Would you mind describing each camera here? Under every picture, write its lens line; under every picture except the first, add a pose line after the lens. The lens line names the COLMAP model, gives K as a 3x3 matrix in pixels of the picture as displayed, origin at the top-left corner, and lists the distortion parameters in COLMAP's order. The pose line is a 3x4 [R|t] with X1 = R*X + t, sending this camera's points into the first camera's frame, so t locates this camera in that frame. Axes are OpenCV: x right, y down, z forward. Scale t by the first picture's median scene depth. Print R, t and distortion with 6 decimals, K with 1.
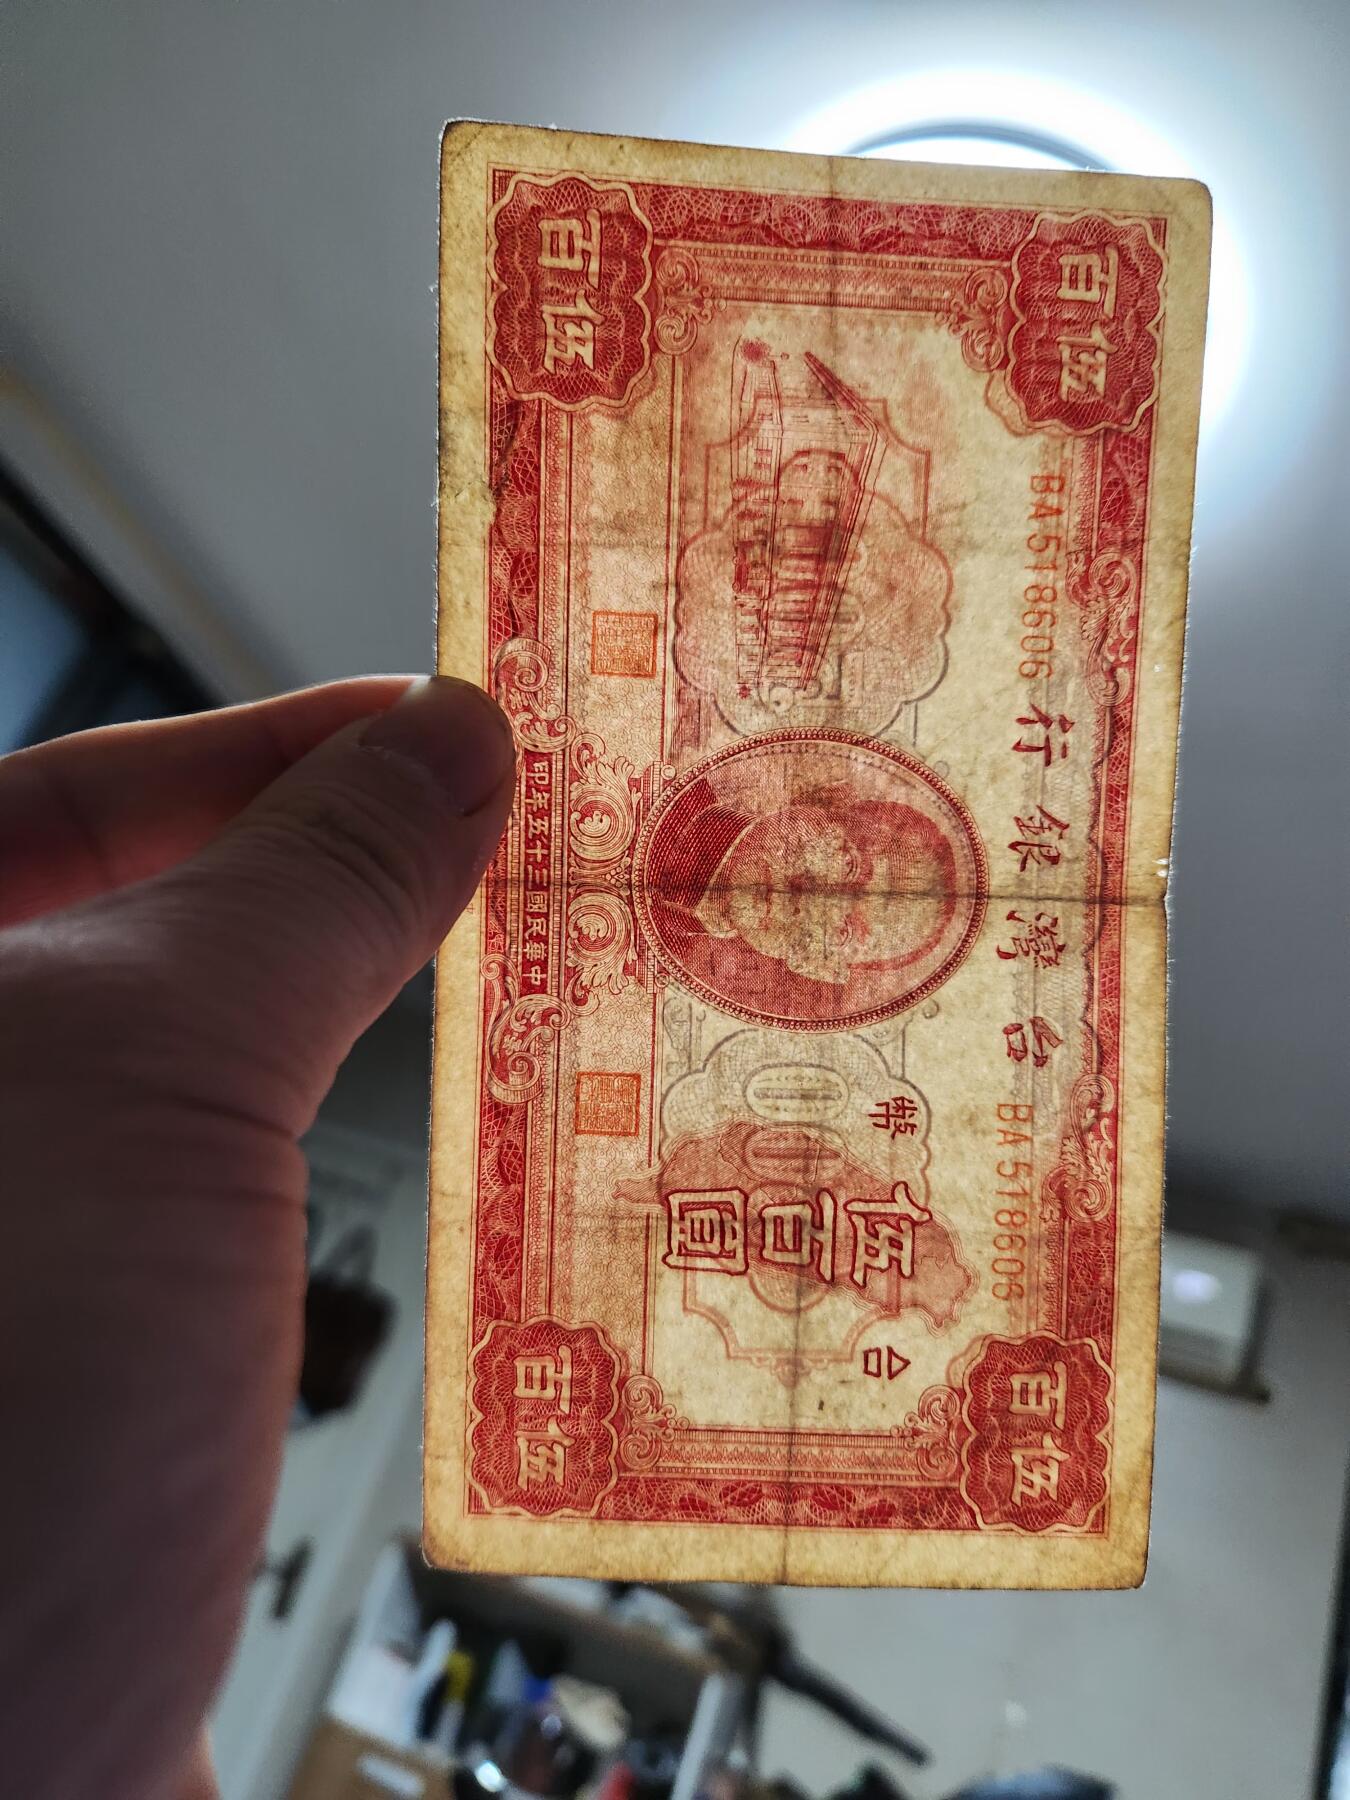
lens RADIAL K [[1360.3, 0, 671.9], [0, 1360.3, 915.6], [0, 0, 1]] dist [-0.005844, -0.003992]
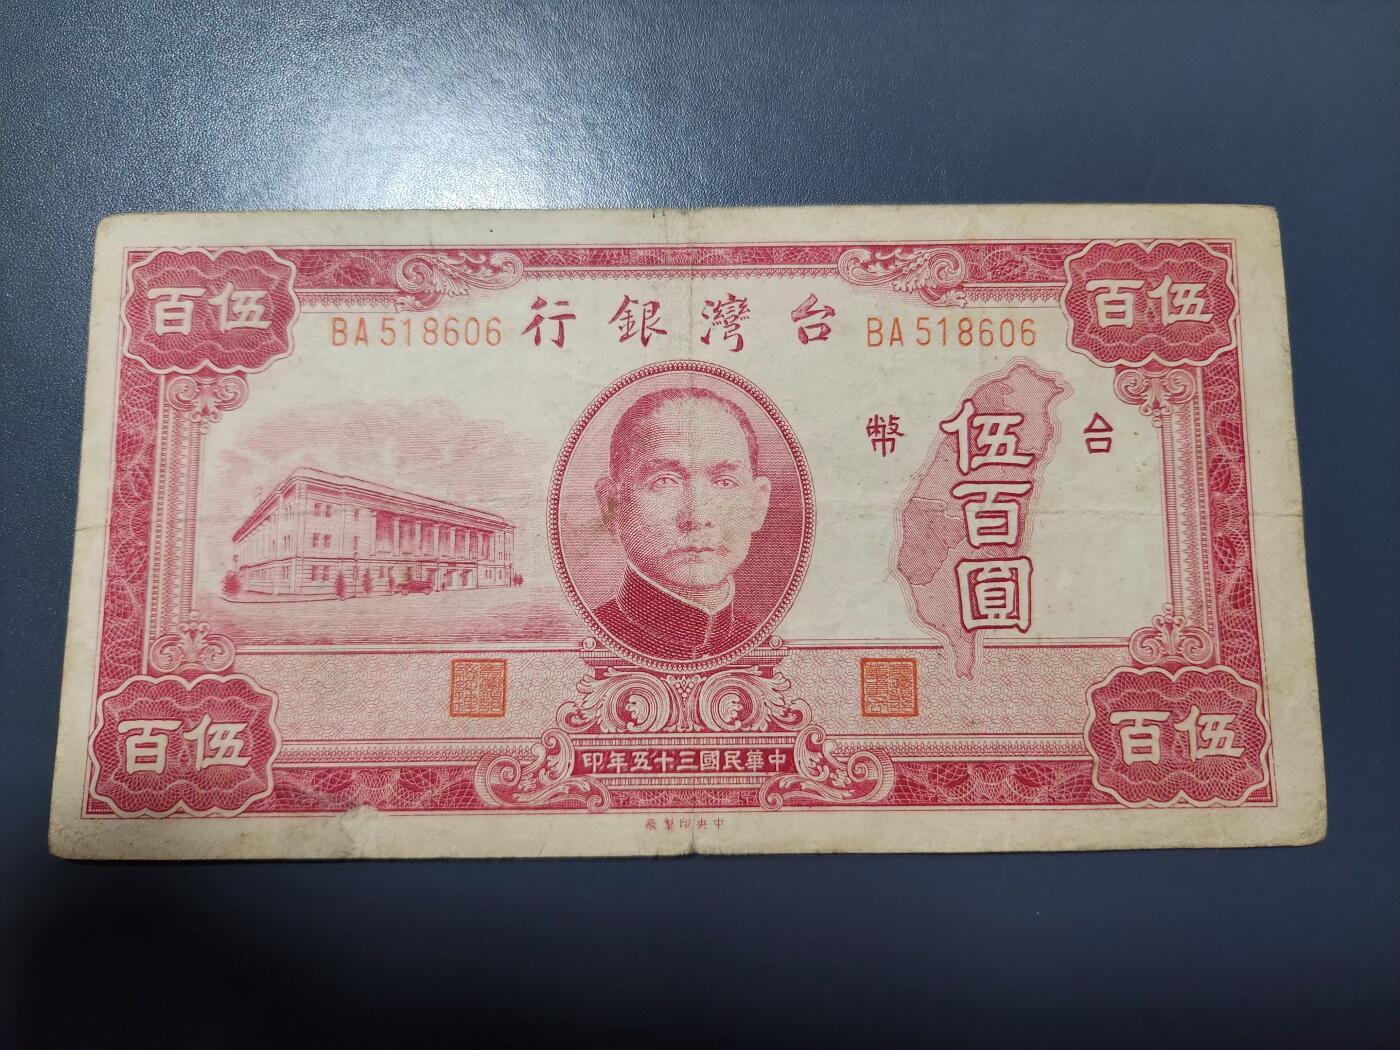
lens RADIAL K [[1058.0, 0, 702.9], [0, 1058.0, 516.9], [0, 0, 1]] dist [-0.005844, -0.003992]
pose [[-0.038577, -0.992713, 0.114161, -0.001548], [0.999236, -0.039044, -0.001864, -0.005972], [0.006307, 0.114002, 0.993460, 0.120935]]
